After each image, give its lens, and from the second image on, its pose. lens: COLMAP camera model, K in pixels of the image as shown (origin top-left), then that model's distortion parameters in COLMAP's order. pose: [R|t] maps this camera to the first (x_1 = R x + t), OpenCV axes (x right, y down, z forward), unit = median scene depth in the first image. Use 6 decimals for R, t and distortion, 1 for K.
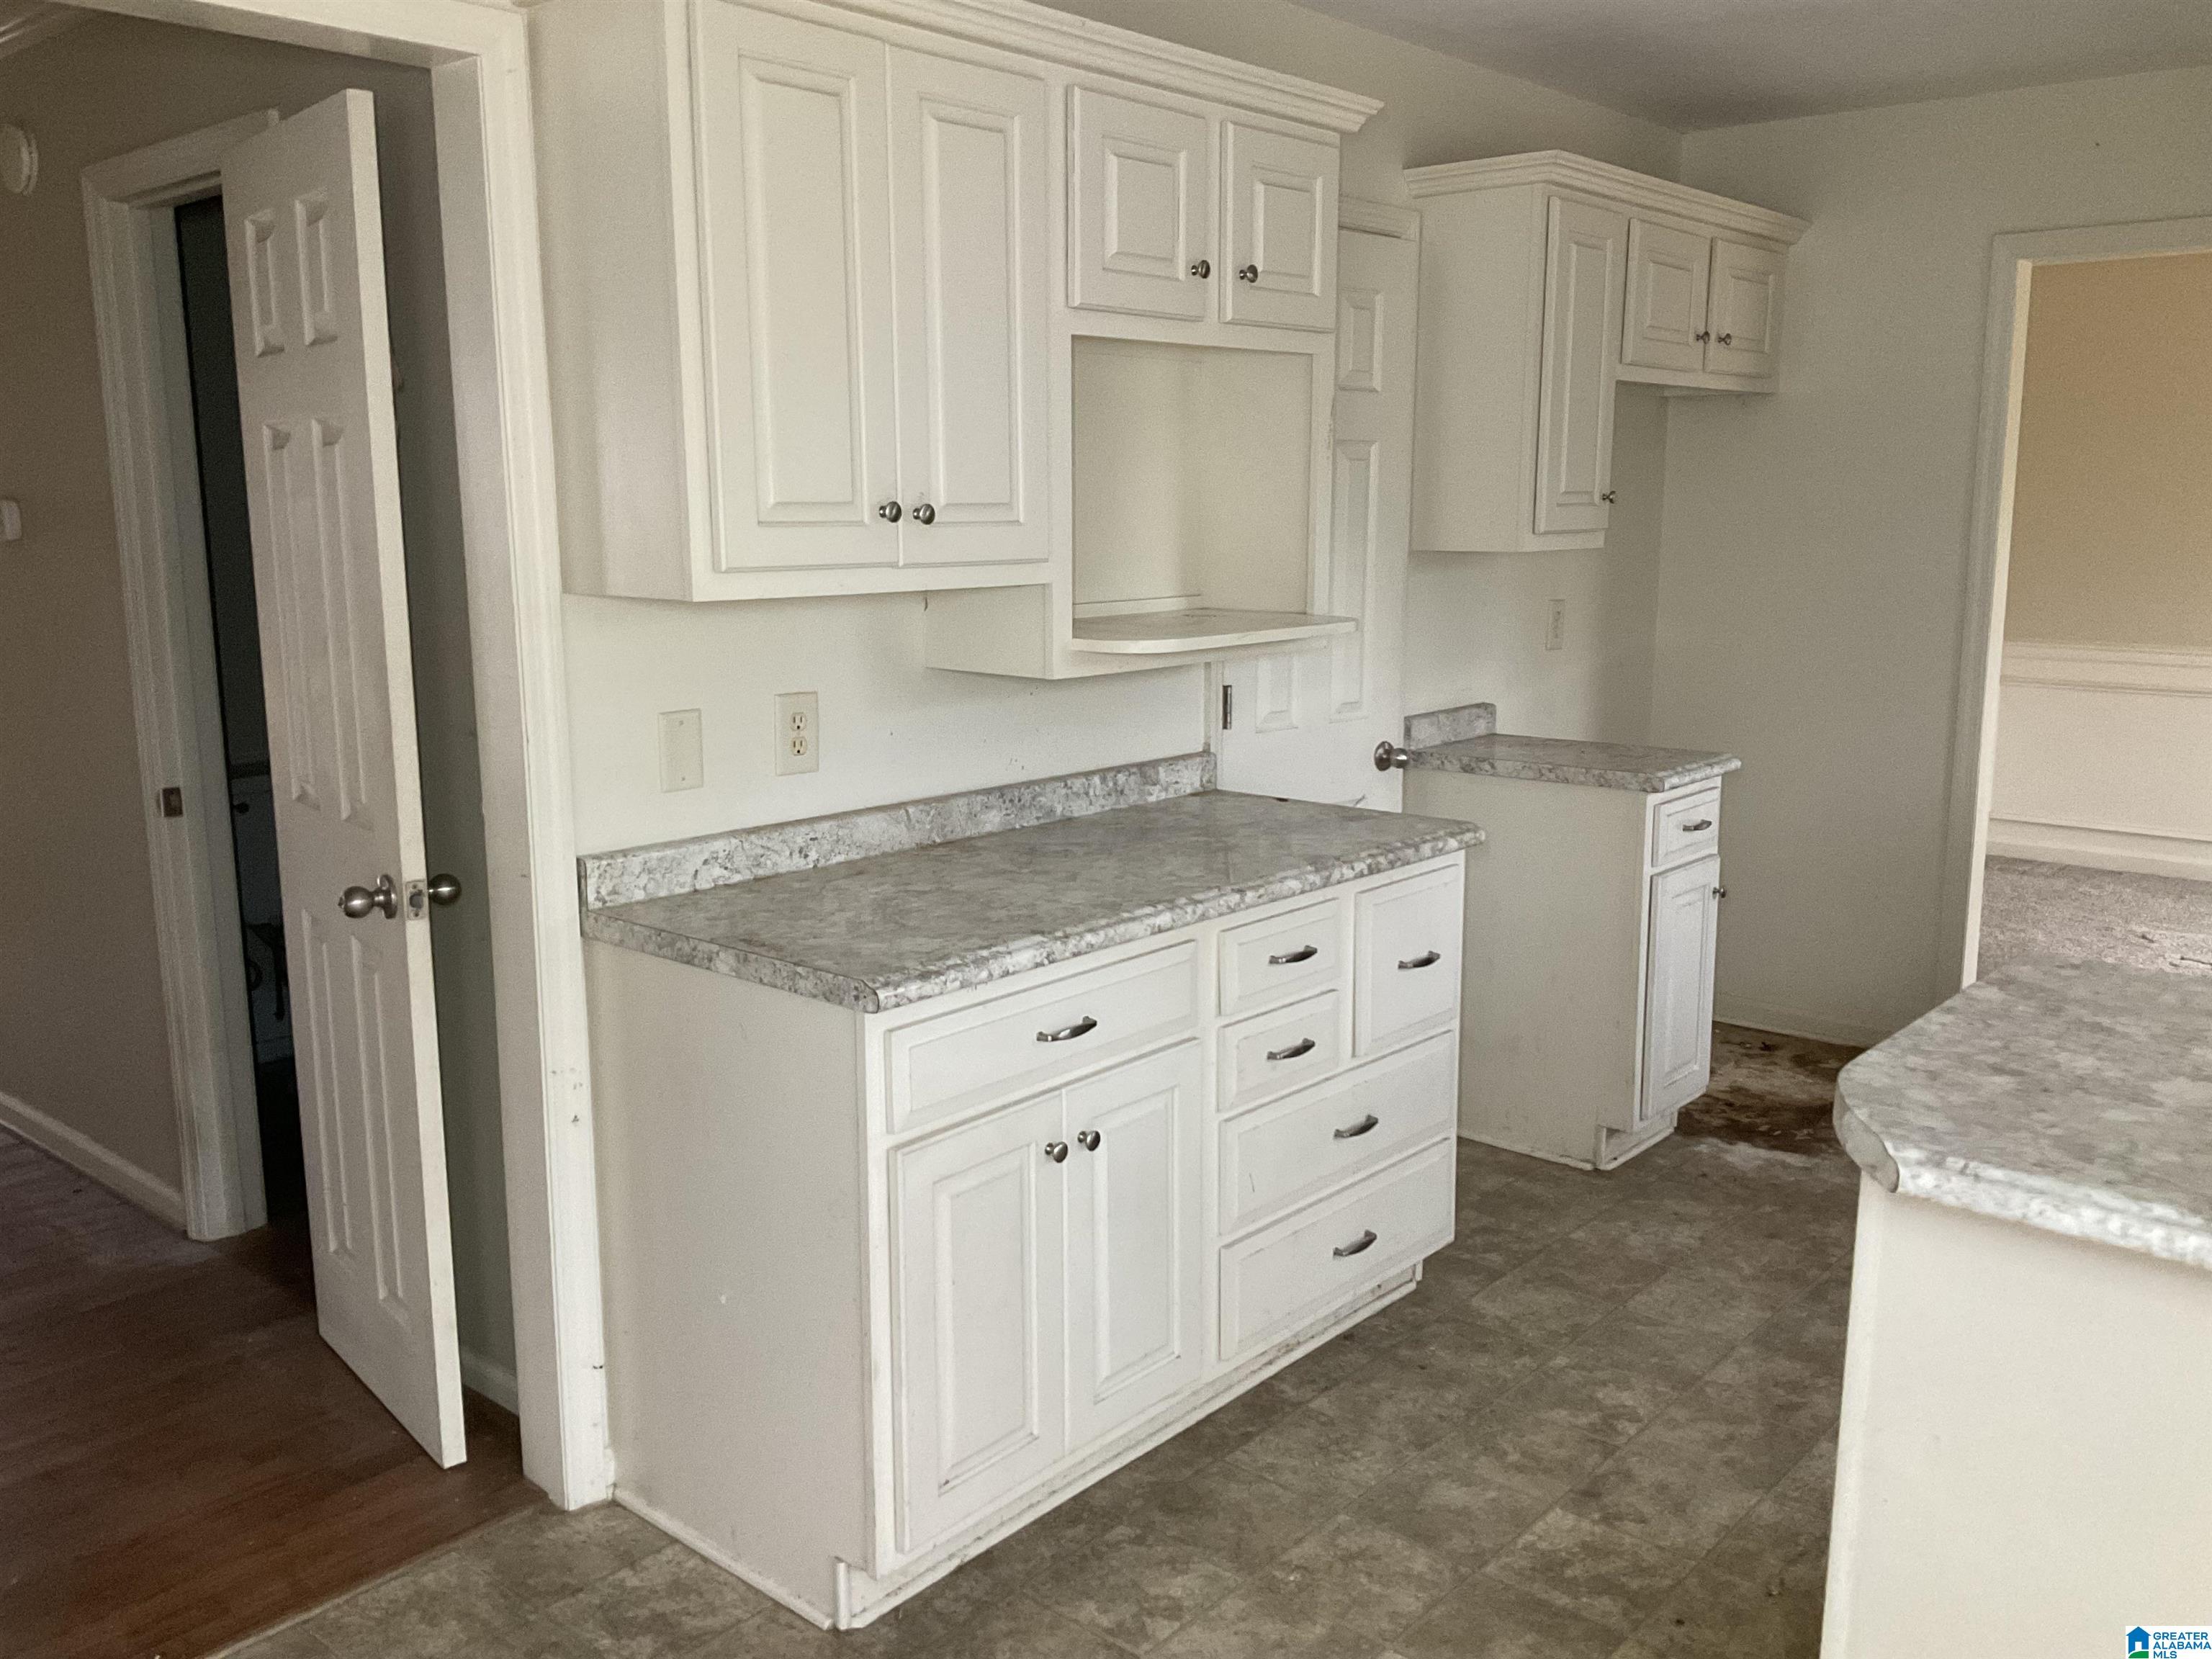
lens RADIAL K [[1824.0, 0, 1107.9], [0, 1824.0, 826.8], [0, 0, 1]] dist [0.043689, -0.068343]
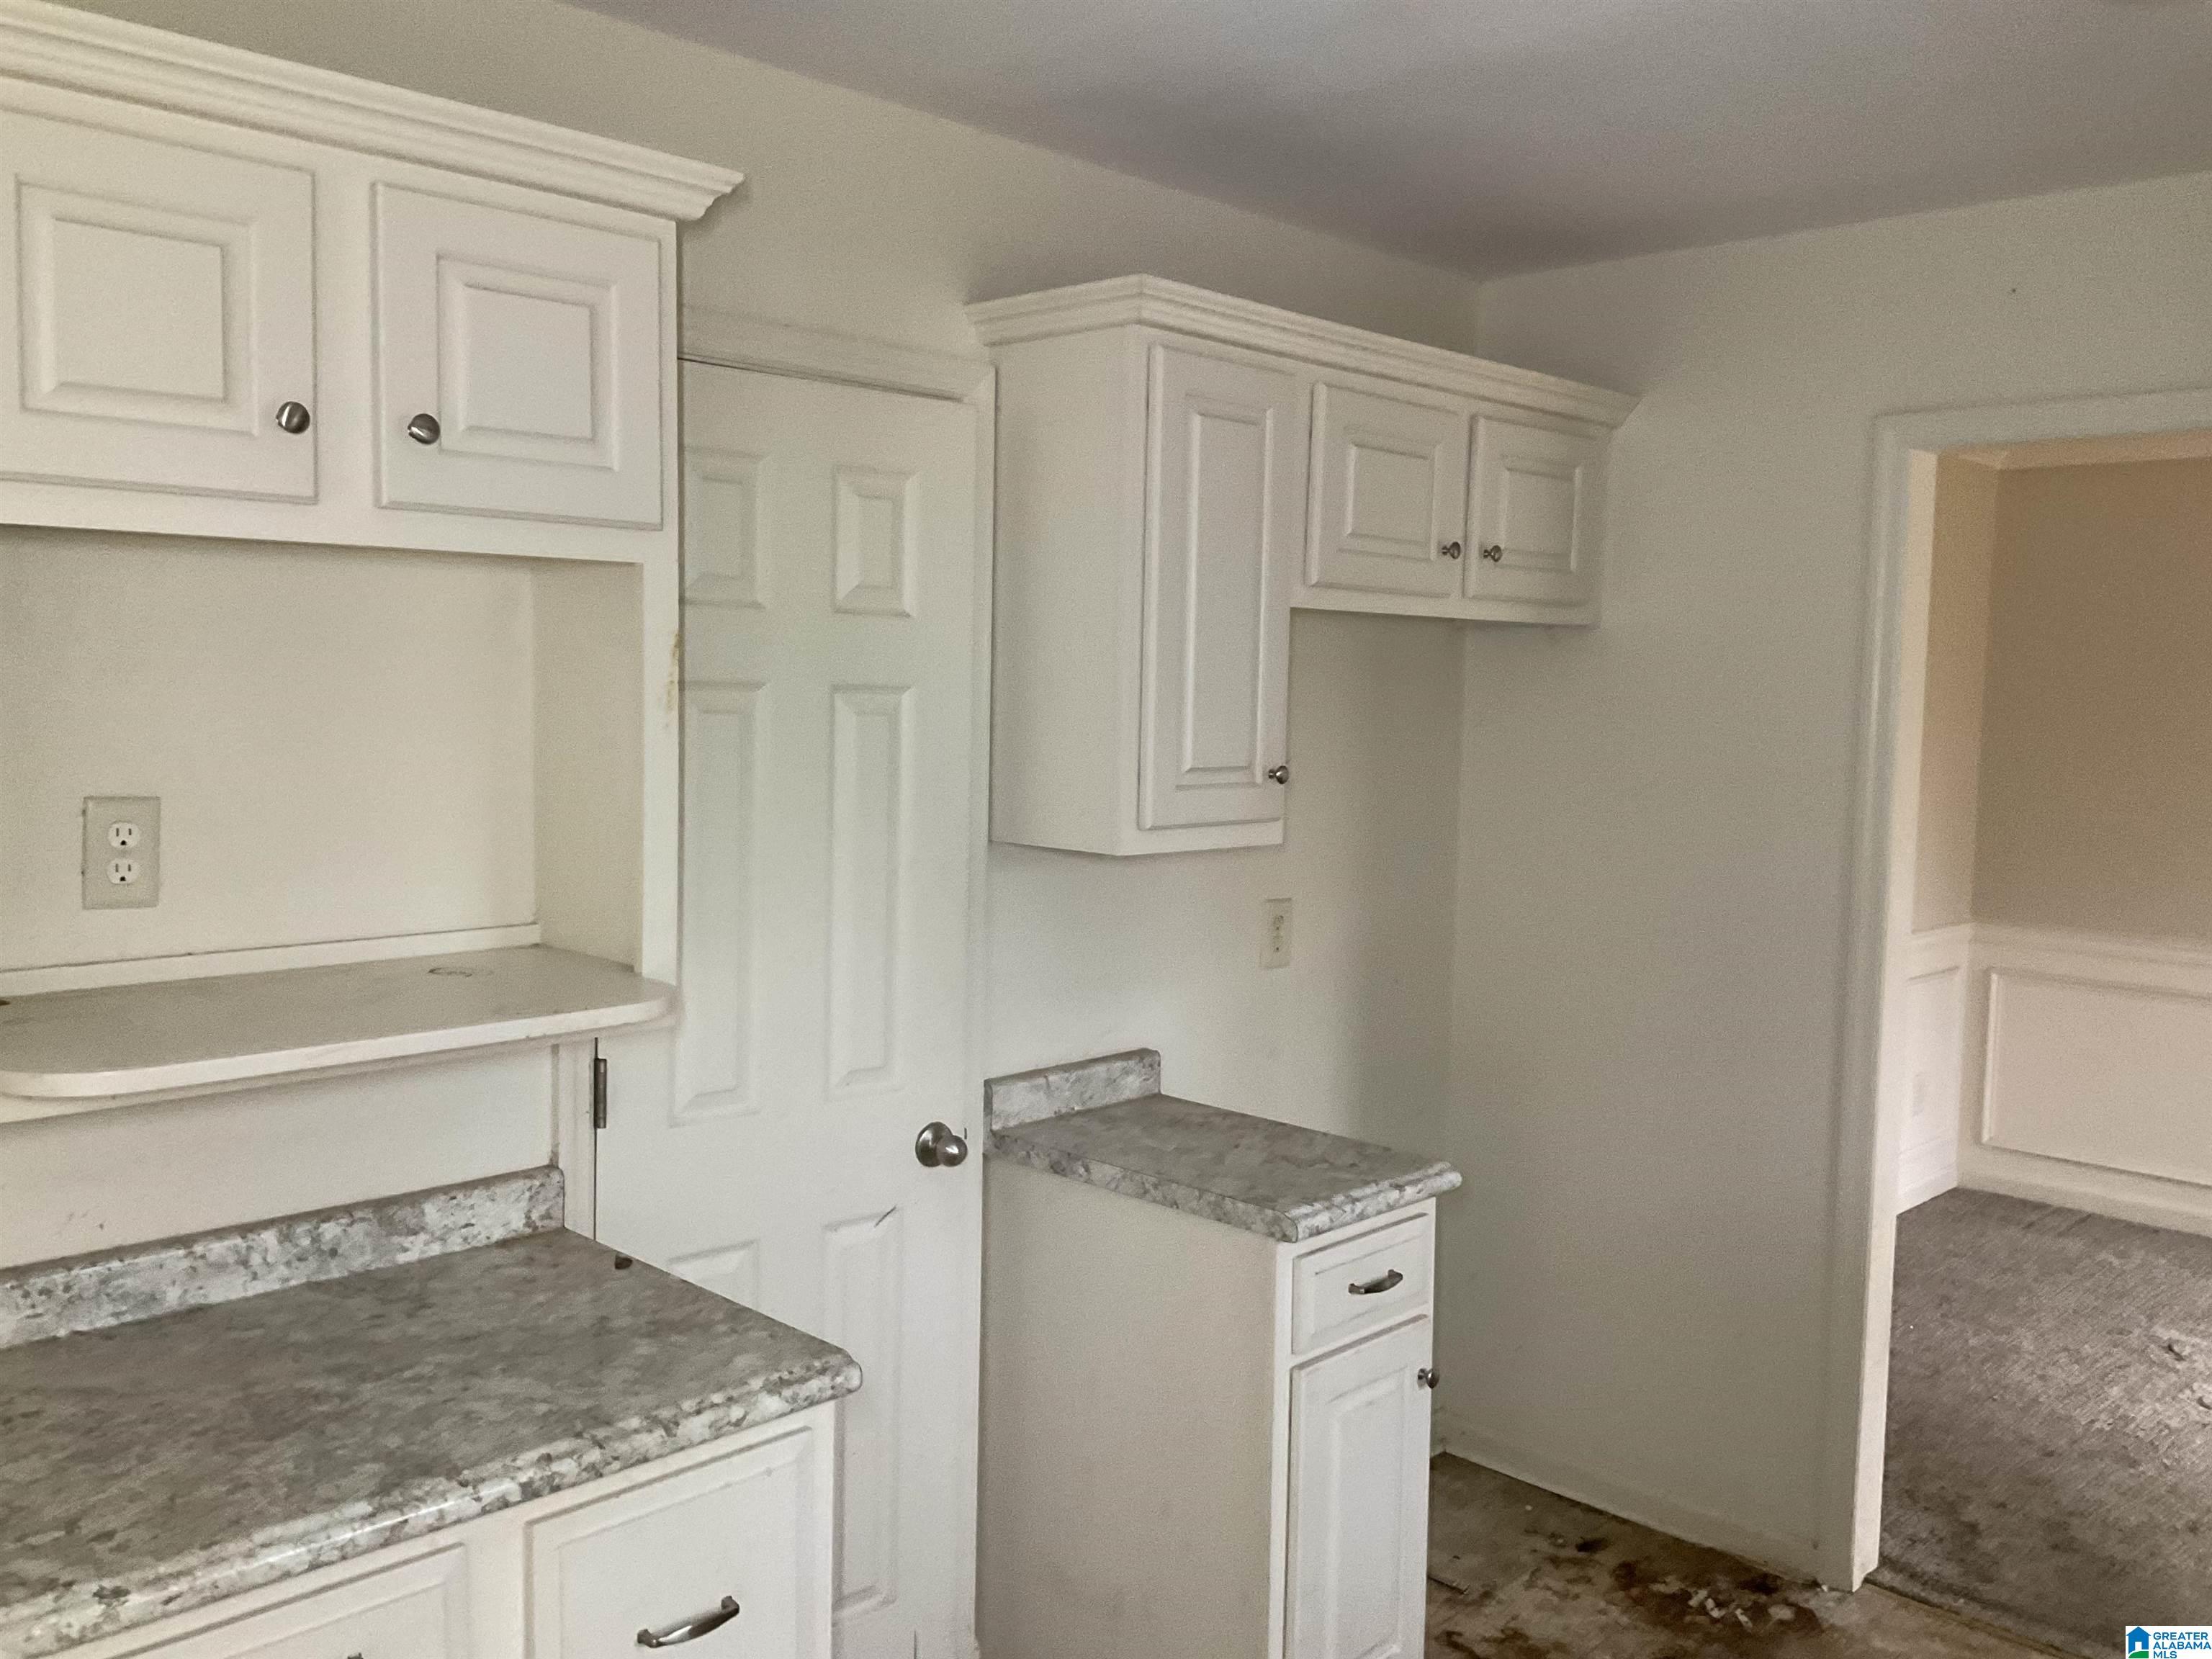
lens RADIAL K [[1824.0, 0, 1093.7], [0, 1824.0, 821.7], [0, 0, 1]] dist [0.043689, -0.068343]
pose [[0.998023, 0.026720, -0.056881, 0.245361], [-0.032588, 0.993951, -0.104874, -0.088633], [0.053735, 0.106520, 0.992857, 0.319977]]
